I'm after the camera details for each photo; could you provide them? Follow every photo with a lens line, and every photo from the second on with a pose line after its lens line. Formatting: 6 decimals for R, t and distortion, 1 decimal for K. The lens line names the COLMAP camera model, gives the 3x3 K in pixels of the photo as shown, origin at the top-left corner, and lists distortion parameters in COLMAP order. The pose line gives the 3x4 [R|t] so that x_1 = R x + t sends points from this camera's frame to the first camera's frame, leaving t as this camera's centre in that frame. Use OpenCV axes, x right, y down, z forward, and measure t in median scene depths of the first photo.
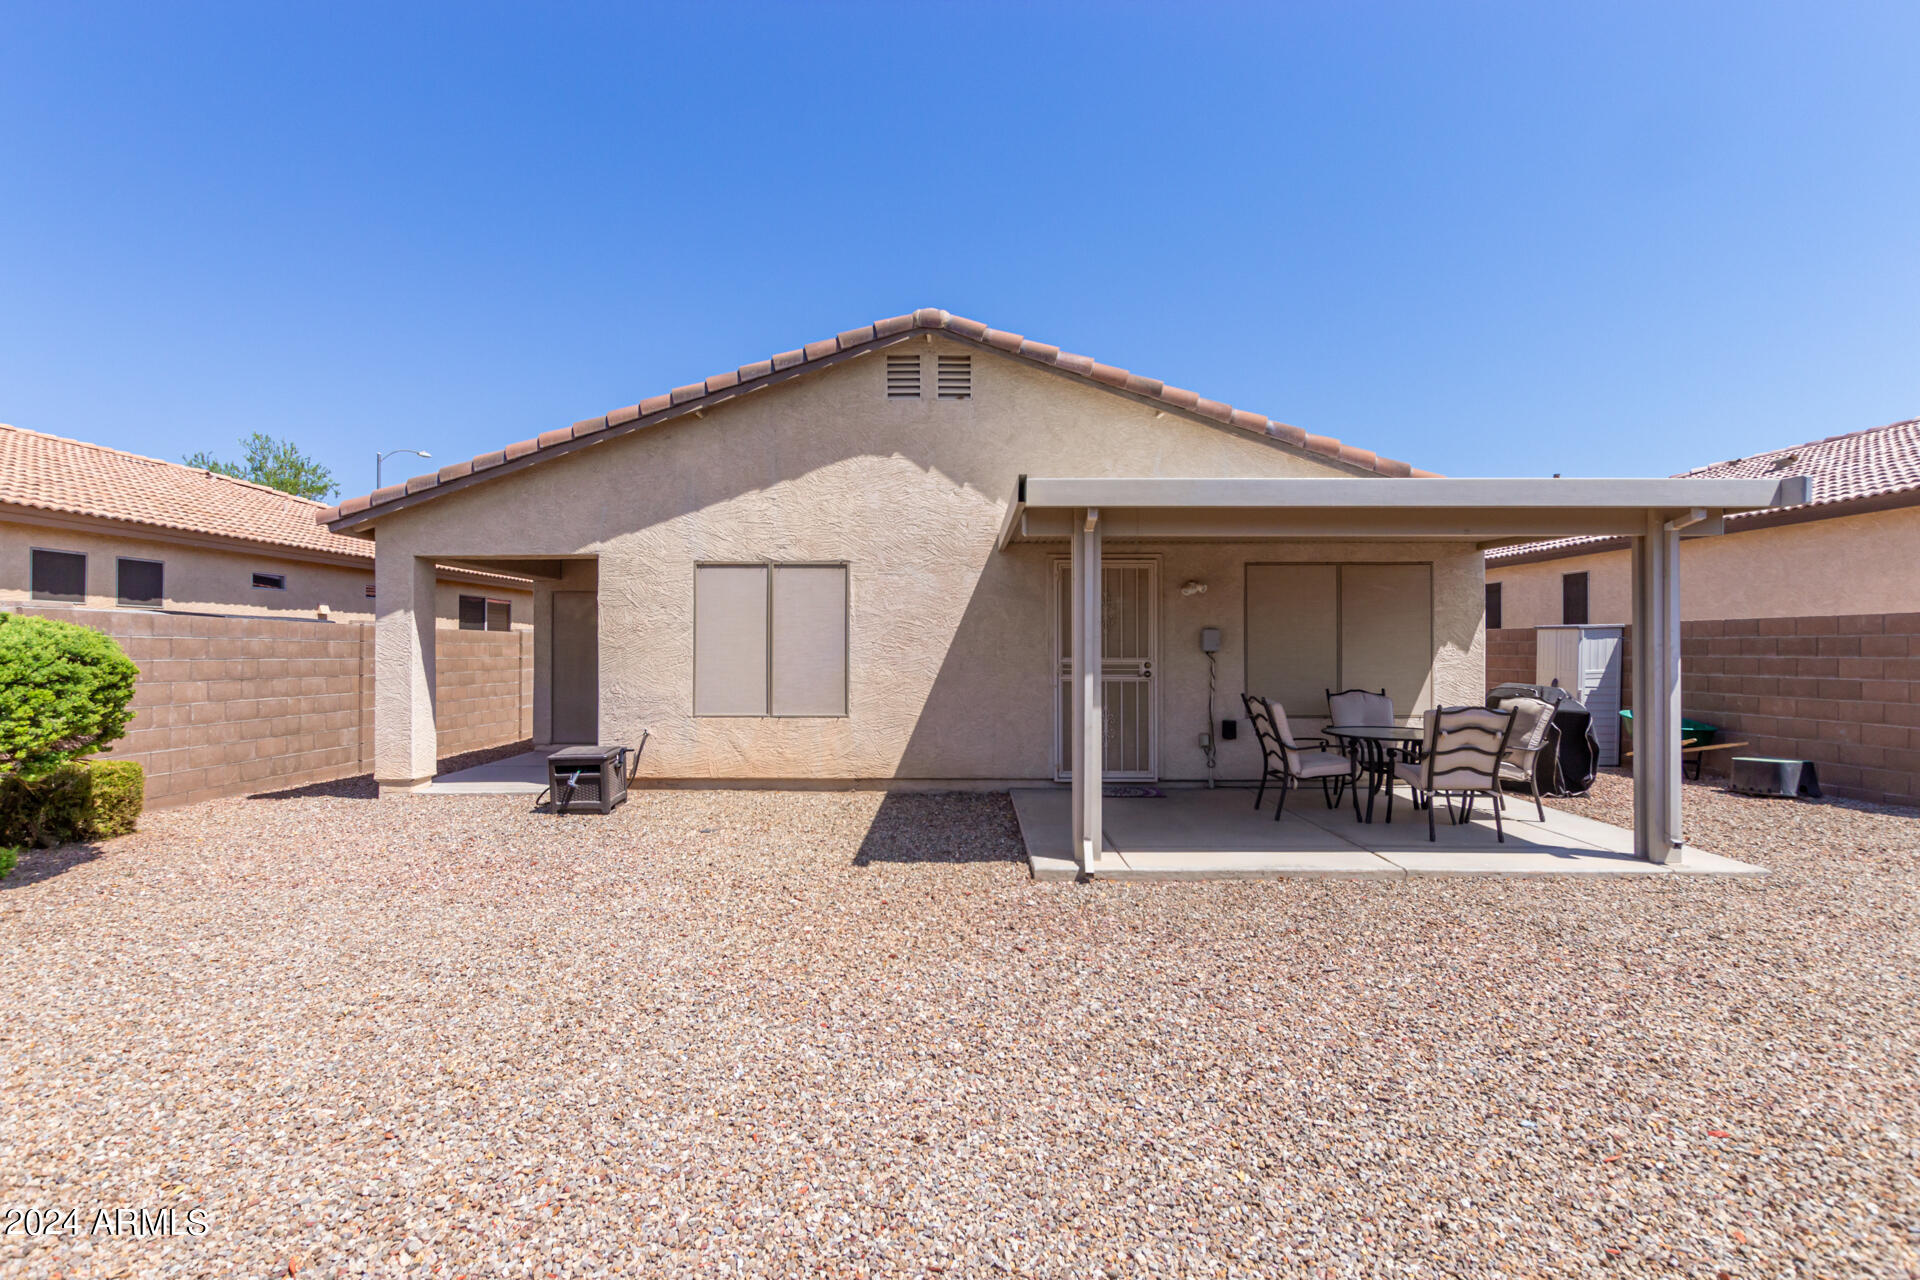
lens RADIAL K [[880.4, 0, 961.0], [0, 880.4, 644.1], [0, 0, 1]] dist [0.003352, -0.001702]
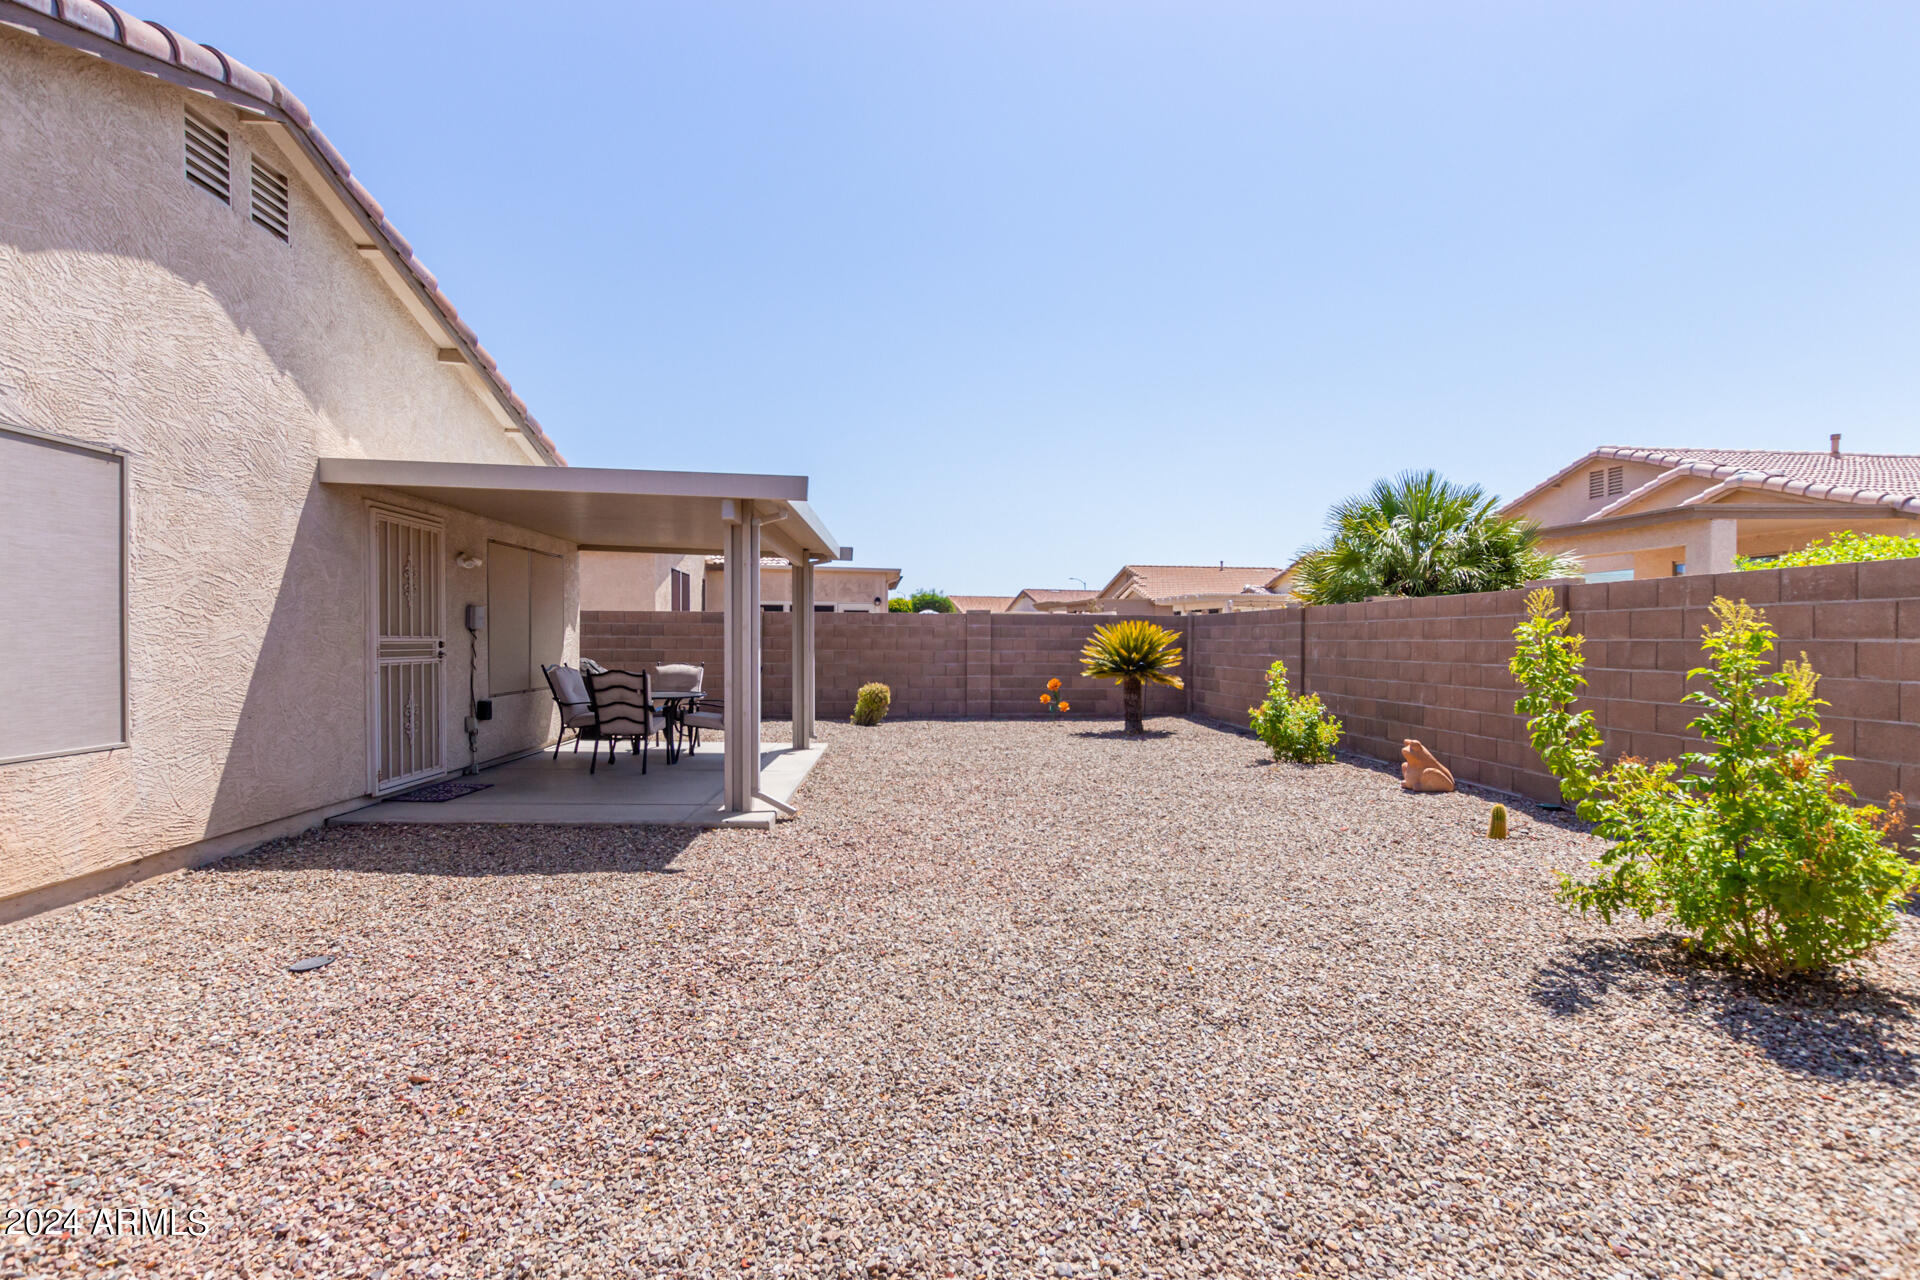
lens RADIAL K [[880.4, 0, 955.4], [0, 880.4, 646.6], [0, 0, 1]] dist [0.003352, -0.001702]
pose [[-0.056007, -0.010280, 0.998377, -0.683890], [-0.010913, 0.999894, 0.009684, 0.012053], [-0.998371, -0.010353, -0.056113, 0.533747]]
